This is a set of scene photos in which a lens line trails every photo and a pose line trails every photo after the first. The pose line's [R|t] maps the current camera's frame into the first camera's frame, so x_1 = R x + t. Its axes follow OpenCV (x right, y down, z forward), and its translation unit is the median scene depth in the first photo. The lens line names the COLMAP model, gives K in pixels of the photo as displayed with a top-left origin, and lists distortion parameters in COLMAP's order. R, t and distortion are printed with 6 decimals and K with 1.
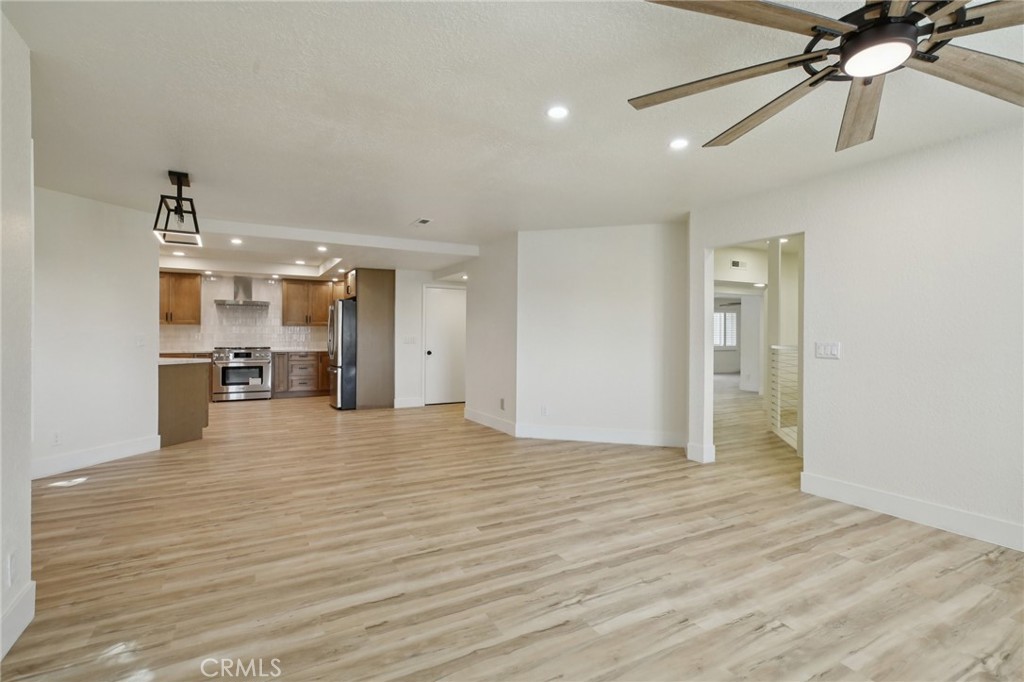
lens RADIAL K [[489.1, 0, 517.8], [0, 489.1, 334.1], [0, 0, 1]] dist [0.006396, 0.000360]
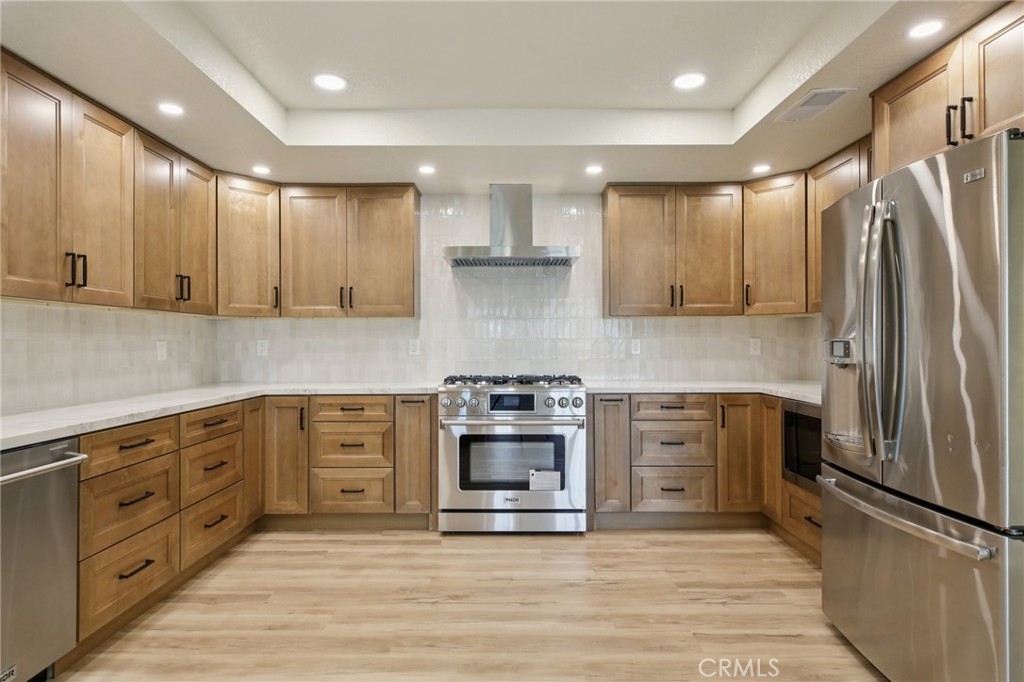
lens RADIAL K [[562.3, 0, 512.3], [0, 562.3, 343.5], [0, 0, 1]] dist [0.000106, 0.001629]
pose [[0.871152, -0.009718, -0.490917, -0.361484], [0.007521, 0.999951, -0.006447, 0.004794], [0.490956, 0.001924, 0.871182, 0.646906]]
